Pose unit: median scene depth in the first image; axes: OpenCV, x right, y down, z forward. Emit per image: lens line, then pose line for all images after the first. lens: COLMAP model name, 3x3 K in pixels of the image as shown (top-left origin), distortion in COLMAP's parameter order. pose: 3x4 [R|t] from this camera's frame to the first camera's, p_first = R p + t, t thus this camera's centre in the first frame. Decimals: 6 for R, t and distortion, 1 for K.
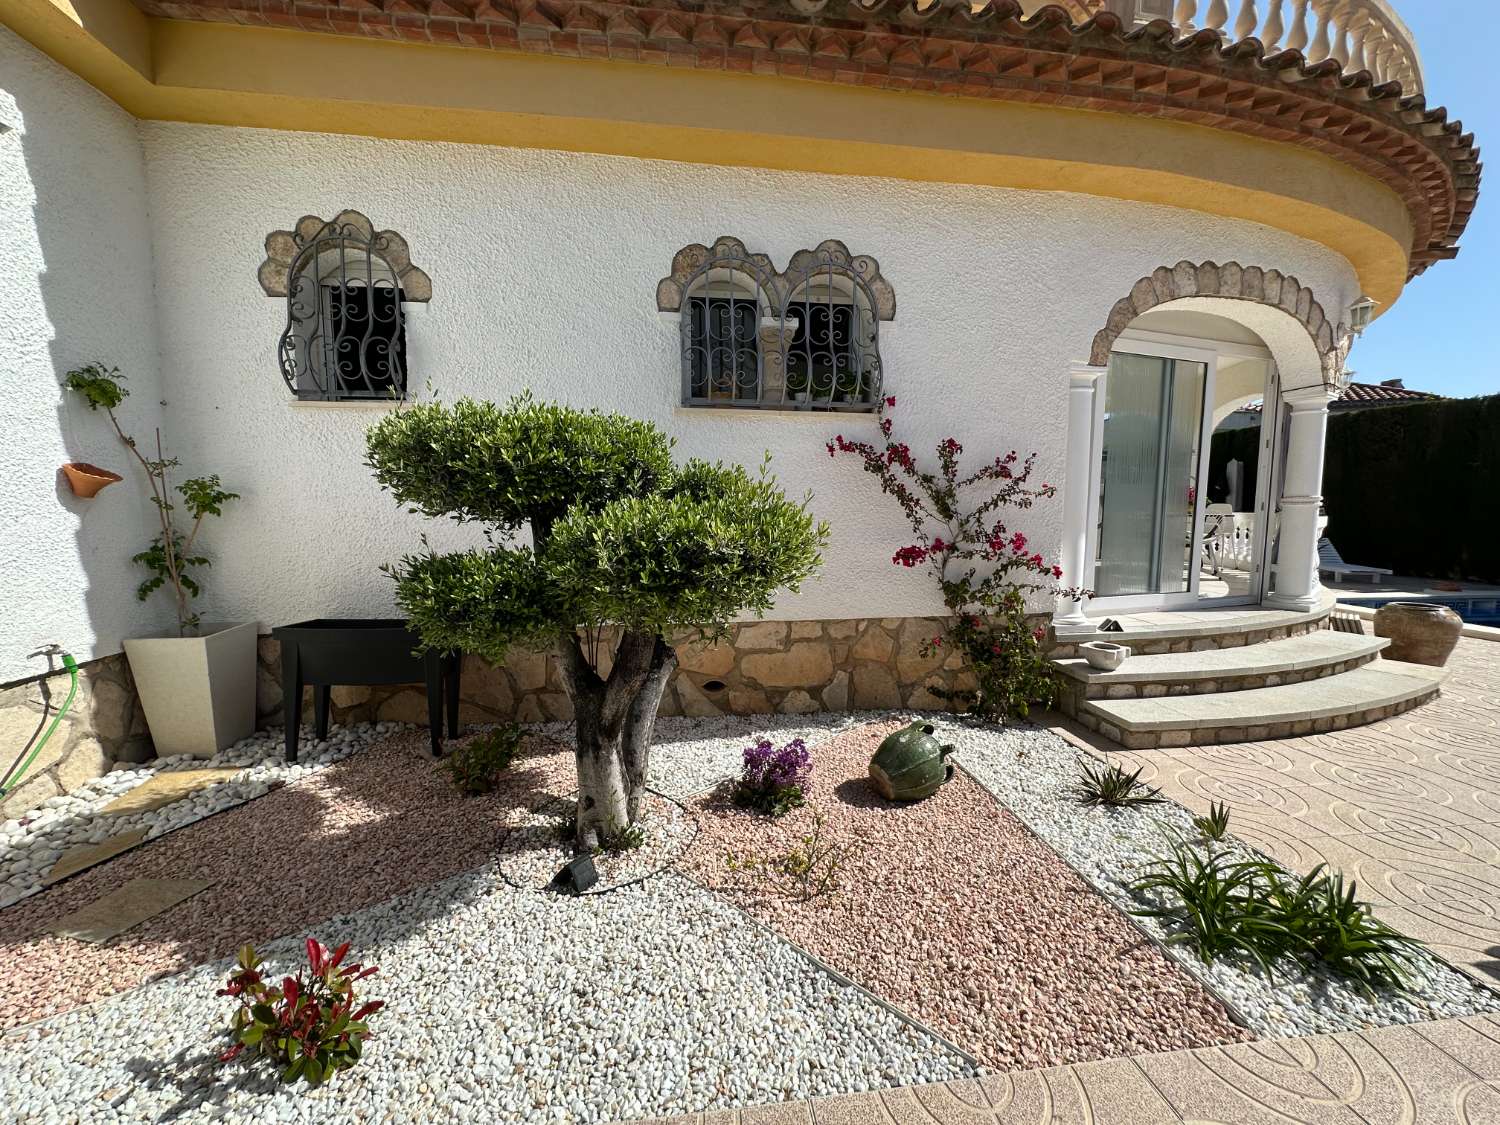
lens RADIAL K [[606.6, 0, 747.9], [0, 606.6, 561.8], [0, 0, 1]] dist [-0.002437, -0.000410]
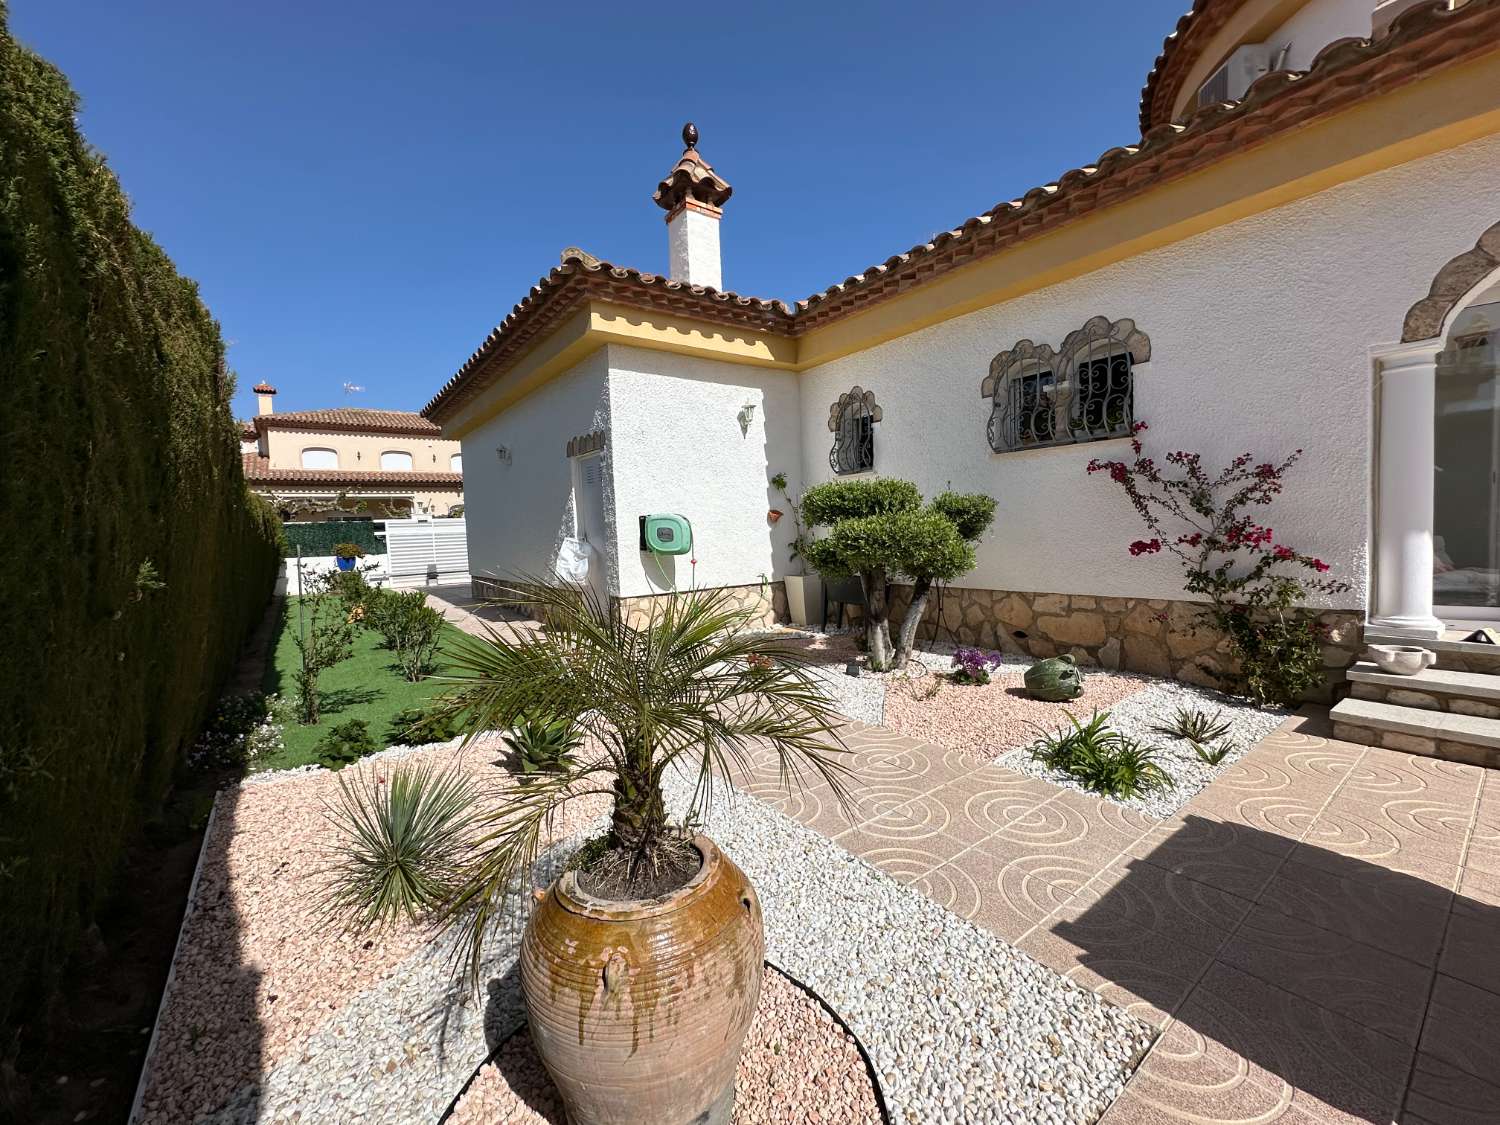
lens RADIAL K [[606.6, 0, 752.8], [0, 606.6, 562.0], [0, 0, 1]] dist [-0.002437, -0.000410]
pose [[0.482844, 0.025940, -0.875322, 0.977851], [-0.043334, 0.999044, 0.005703, 0.048630], [0.874633, 0.035177, 0.483507, -0.320947]]
